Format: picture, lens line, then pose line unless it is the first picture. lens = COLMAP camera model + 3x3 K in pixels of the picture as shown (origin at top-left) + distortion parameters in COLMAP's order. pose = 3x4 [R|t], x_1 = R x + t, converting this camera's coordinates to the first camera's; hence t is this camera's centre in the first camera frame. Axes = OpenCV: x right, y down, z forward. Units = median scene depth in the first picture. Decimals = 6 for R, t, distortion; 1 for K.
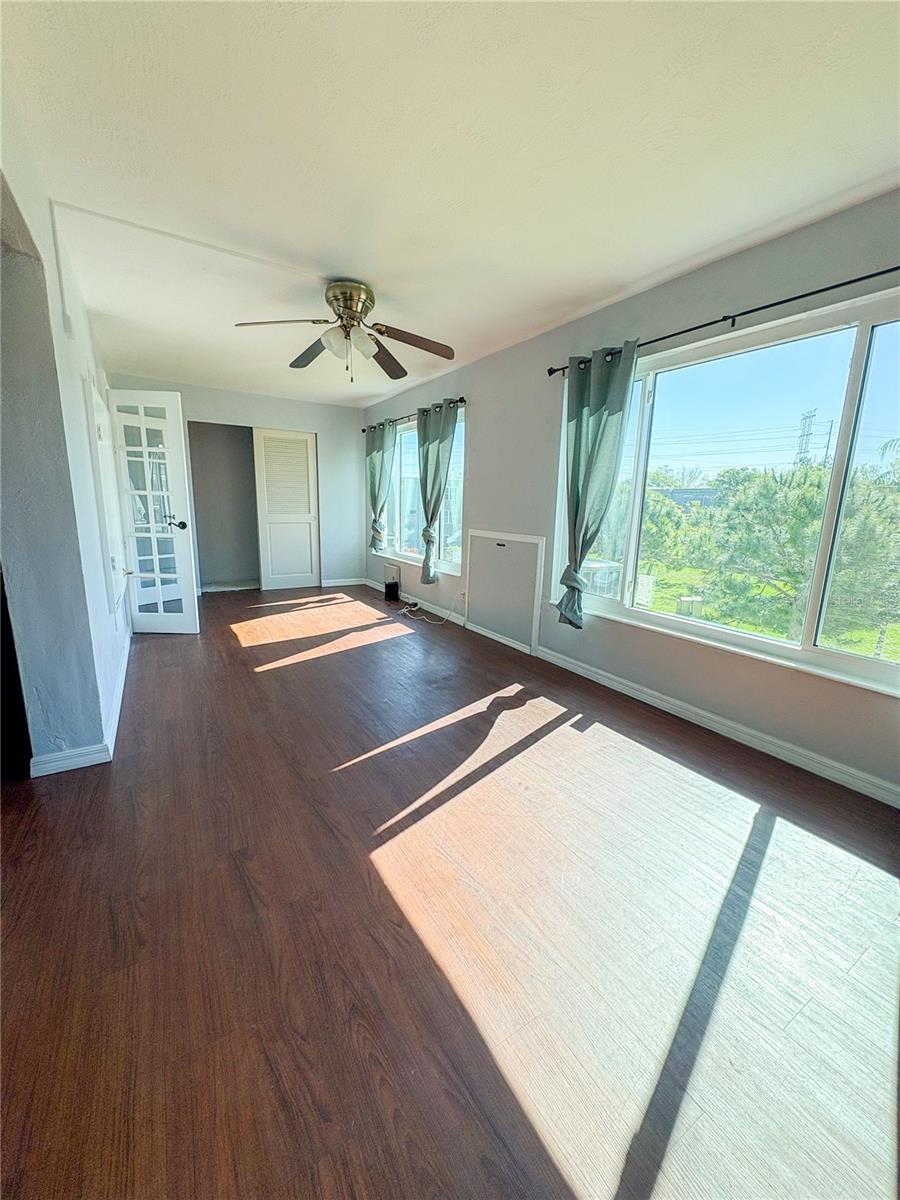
lens RADIAL K [[478.8, 0, 448.4], [0, 478.8, 597.7], [0, 0, 1]] dist [-0.001437, 0.000377]
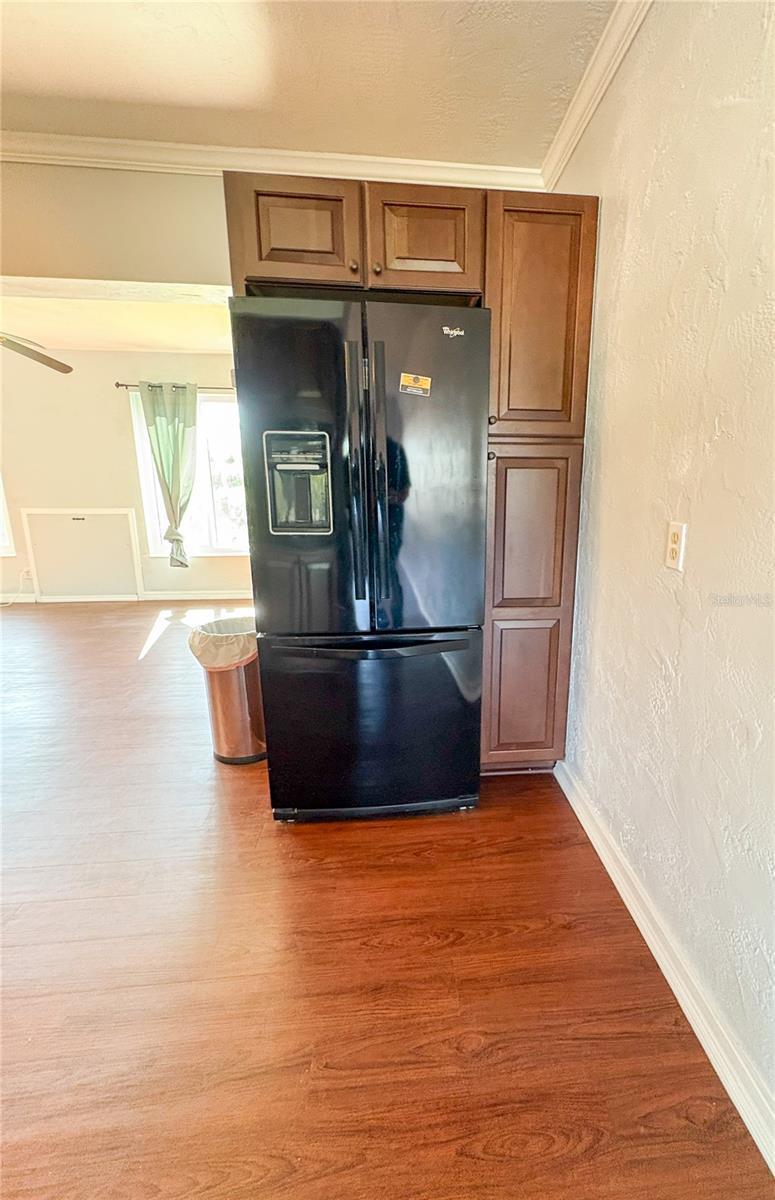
lens RADIAL K [[509.1, 0, 453.4], [0, 509.1, 599.0], [0, 0, 1]] dist [-0.000088, 0.000024]
pose [[0.437510, -0.227180, 0.870043, -0.733591], [0.179711, 0.970130, 0.162945, 0.048943], [-0.881073, 0.085066, 0.465268, -0.437239]]
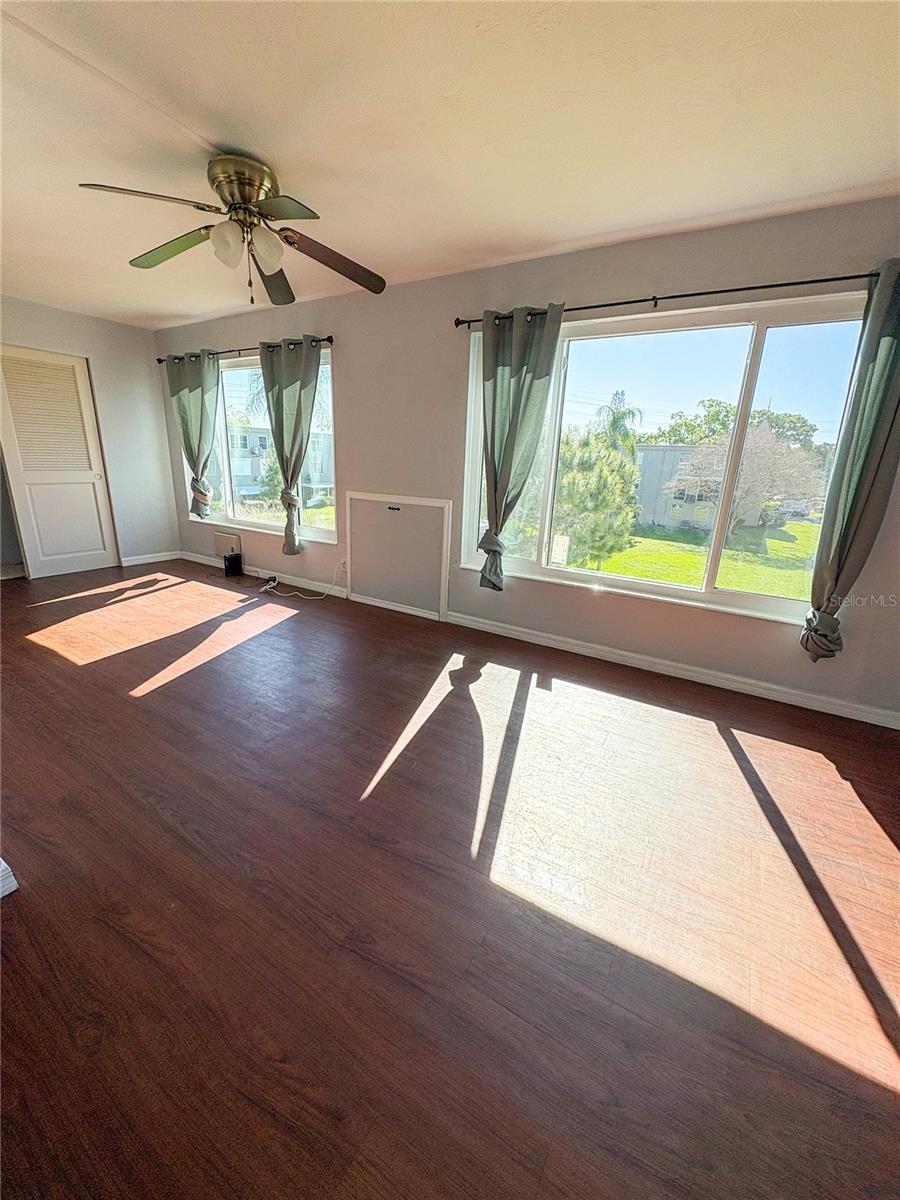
lens RADIAL K [[478.8, 0, 454.8], [0, 478.8, 599.5], [0, 0, 1]] dist [-0.001437, 0.000377]
pose [[0.889203, -0.118058, 0.442019, -0.260880], [0.072268, 0.990248, 0.119103, -0.044915], [-0.451770, -0.073963, 0.889063, 0.123885]]
